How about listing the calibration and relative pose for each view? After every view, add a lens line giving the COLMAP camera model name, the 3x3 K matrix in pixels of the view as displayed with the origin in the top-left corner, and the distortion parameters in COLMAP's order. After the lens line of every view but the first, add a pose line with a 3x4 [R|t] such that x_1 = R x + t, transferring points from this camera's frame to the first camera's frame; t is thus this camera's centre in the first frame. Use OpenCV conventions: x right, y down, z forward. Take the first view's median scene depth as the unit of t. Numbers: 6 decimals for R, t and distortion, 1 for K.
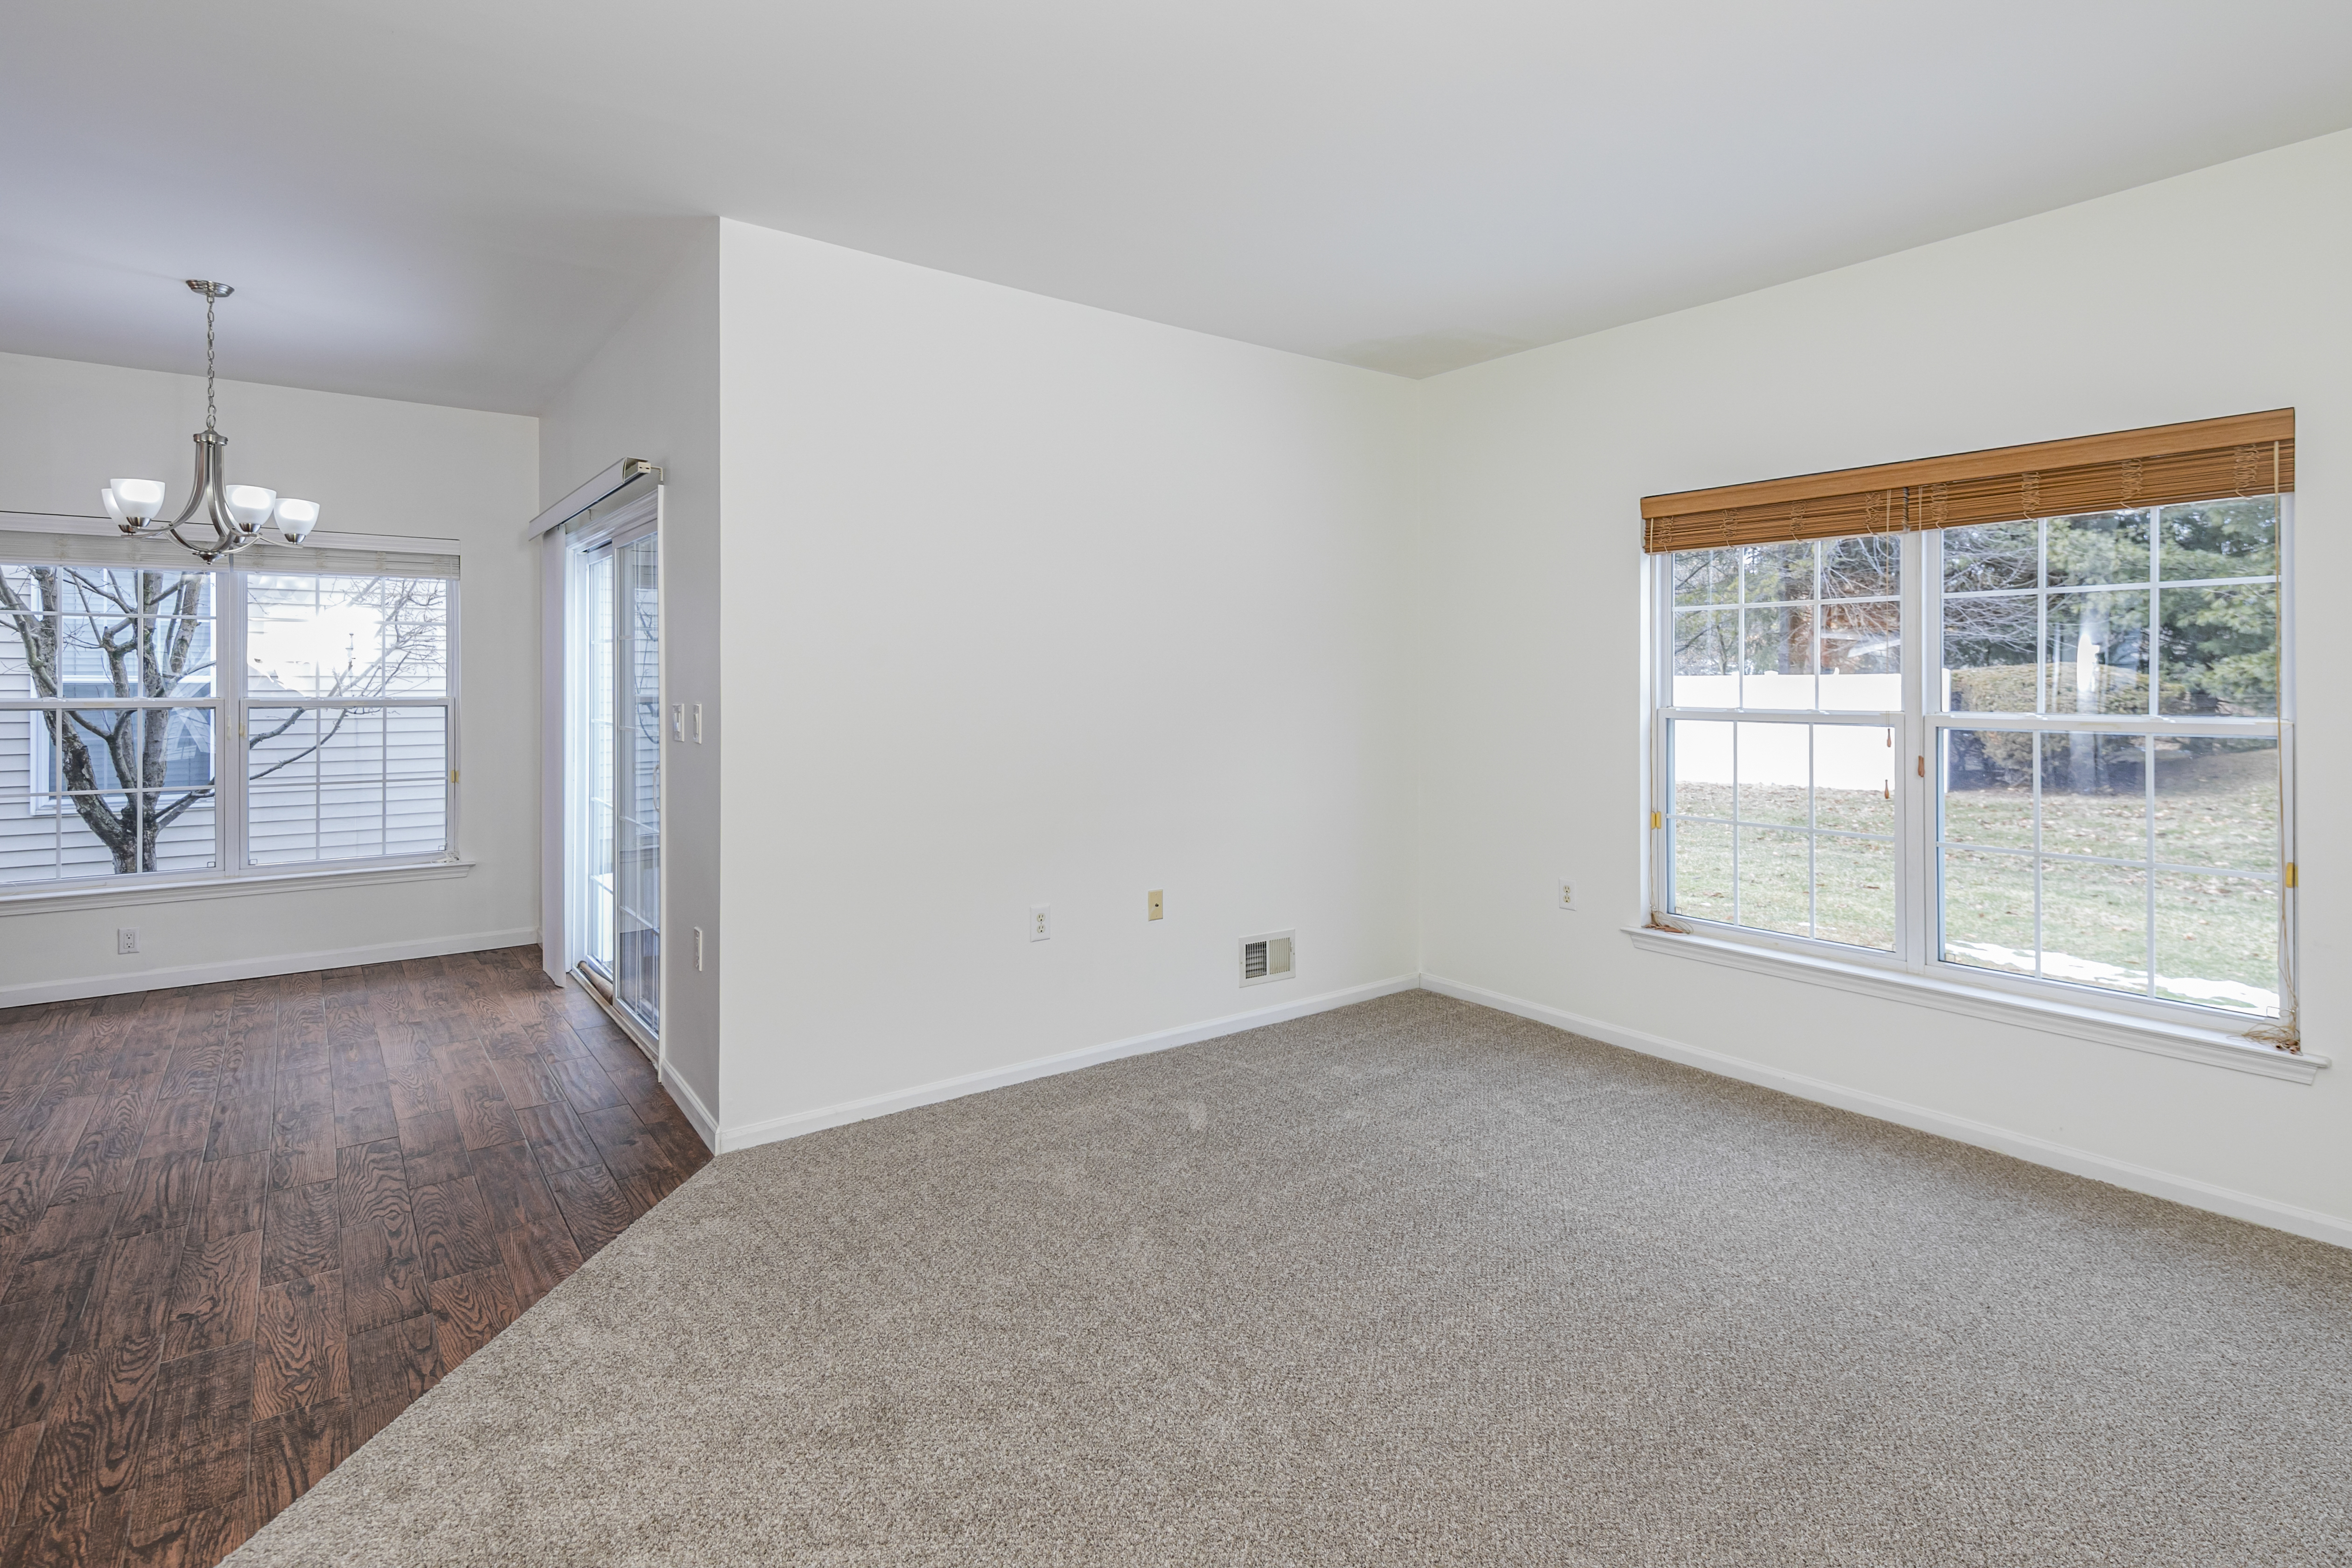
lens RADIAL K [[1203.0, 0, 1302.7], [0, 1203.0, 683.4], [0, 0, 1]] dist [0.003480, -0.002711]
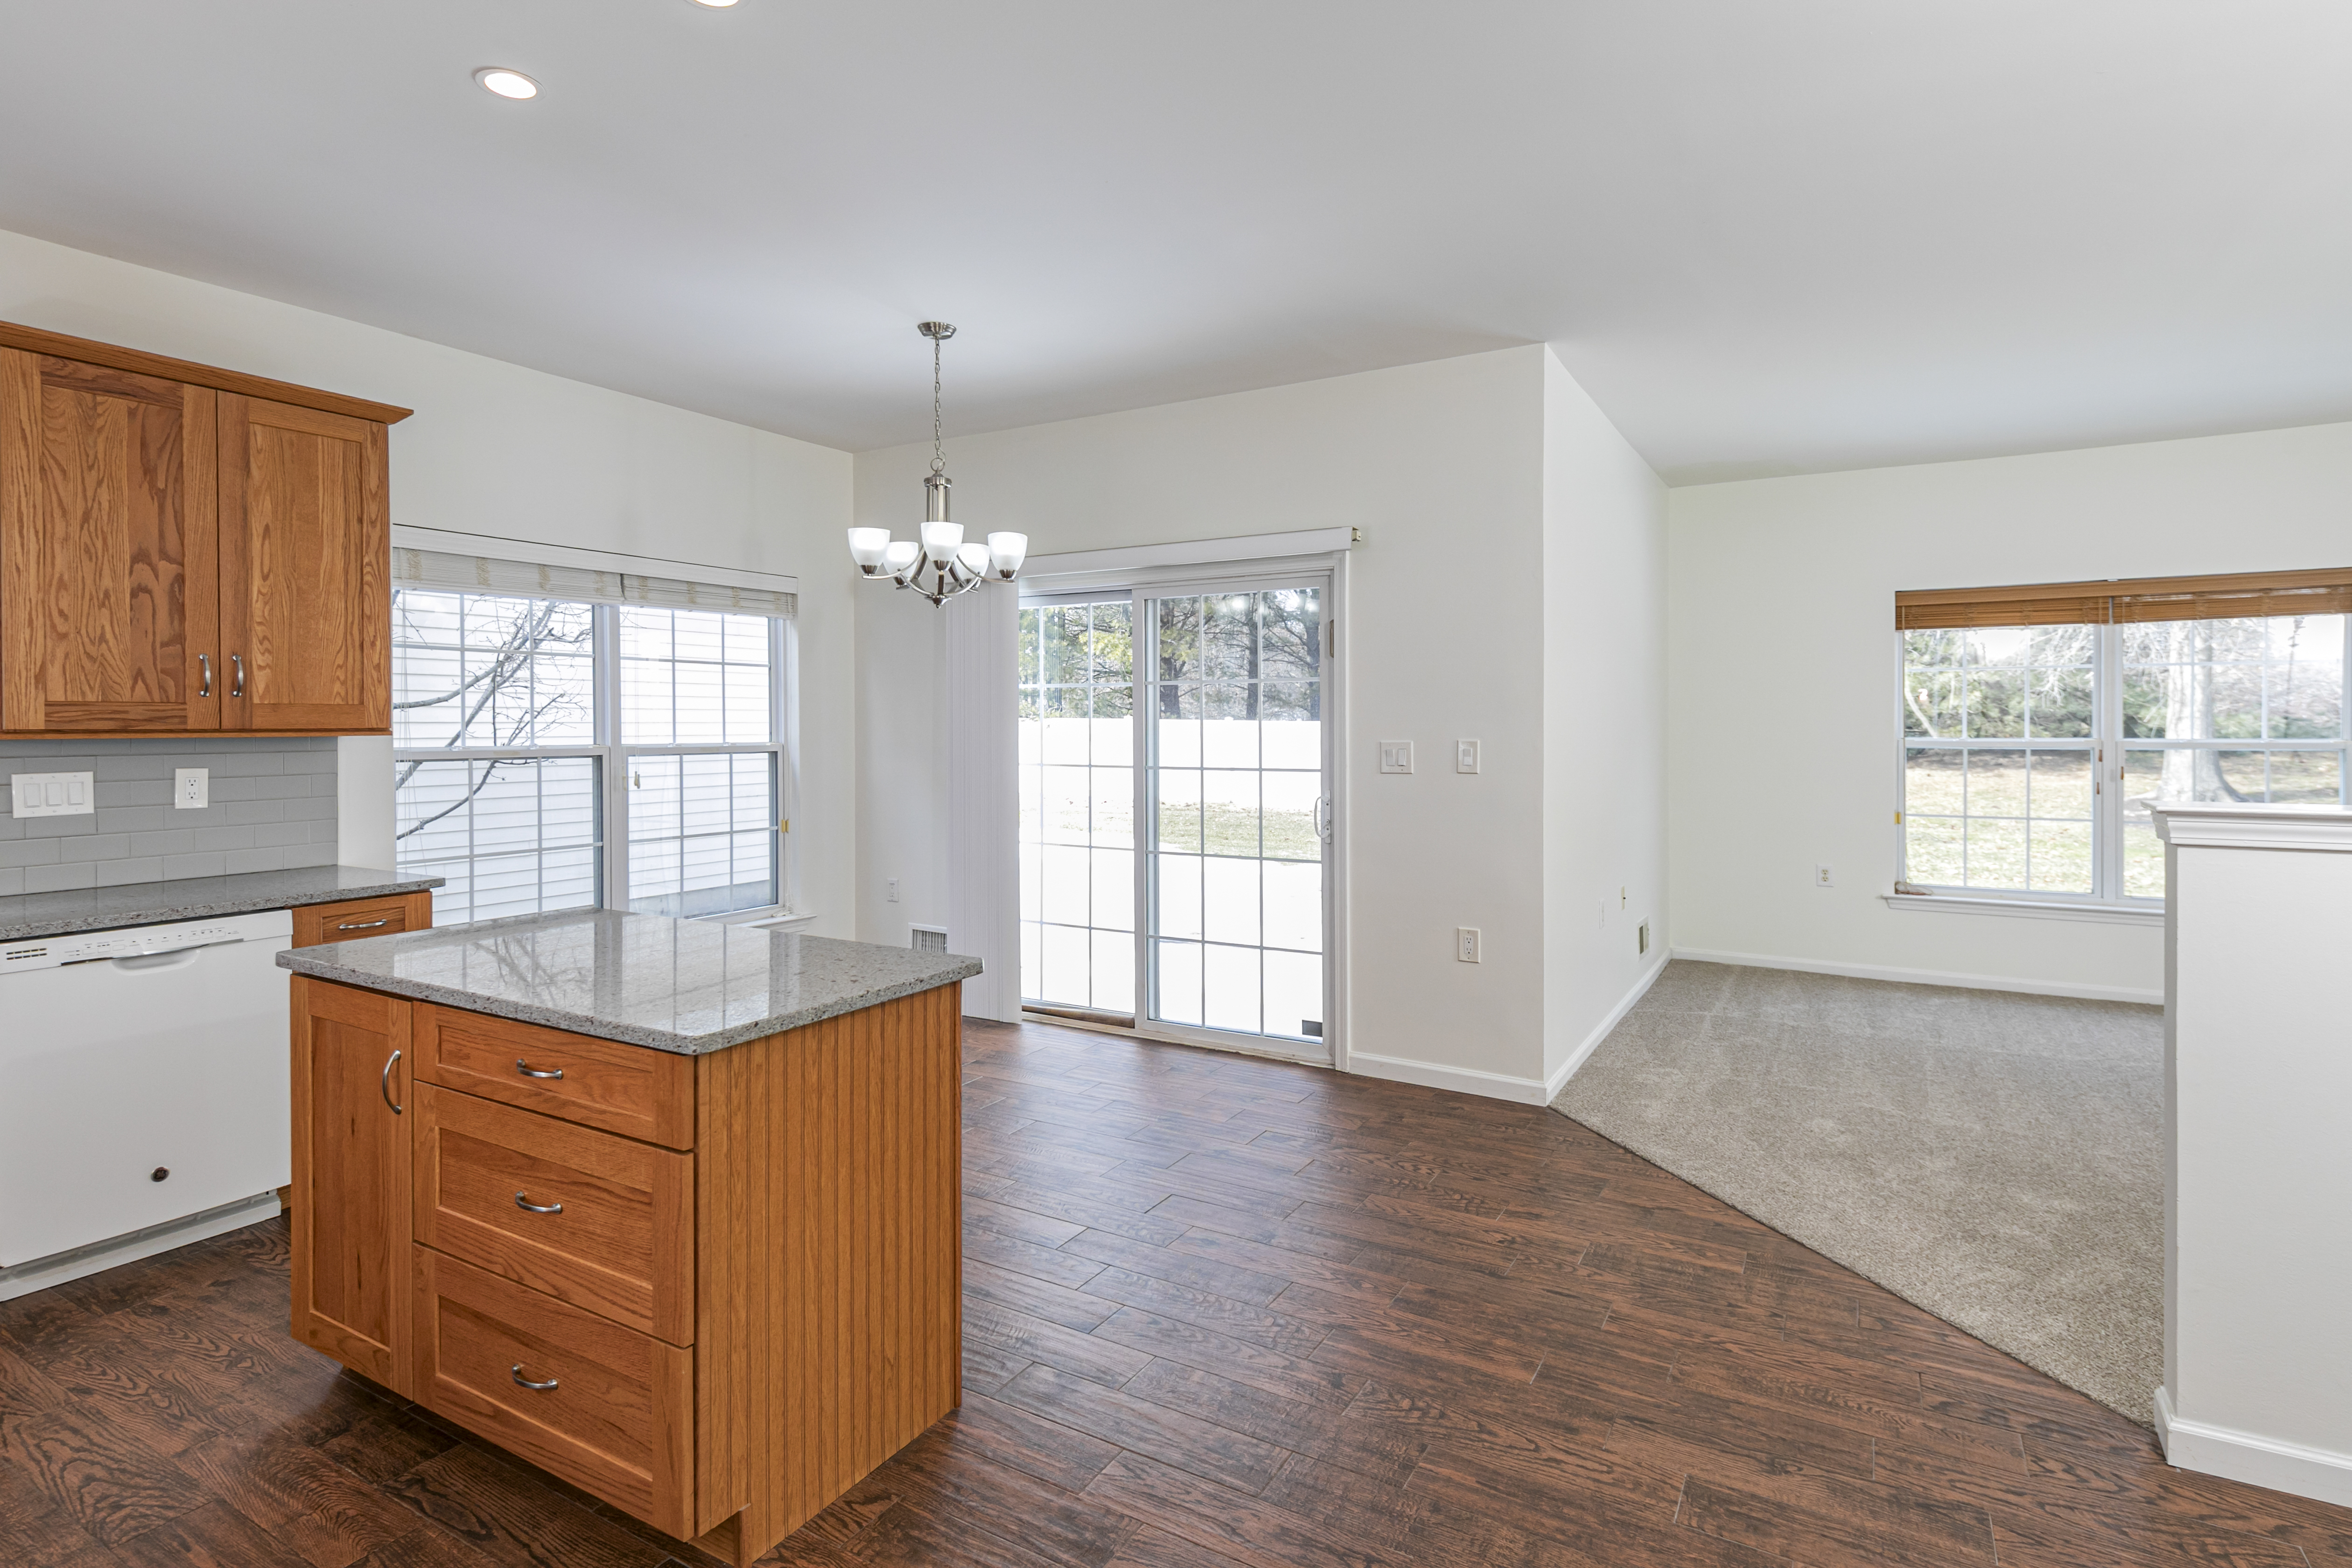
lens RADIAL K [[1203.0, 0, 1177.4], [0, 1203.0, 729.0], [0, 0, 1]] dist [0.003480, -0.002711]
pose [[0.929270, -0.004877, 0.369369, -1.569694], [0.003651, 0.999985, 0.004018, -0.001294], [-0.369383, -0.002385, 0.929274, -0.012171]]
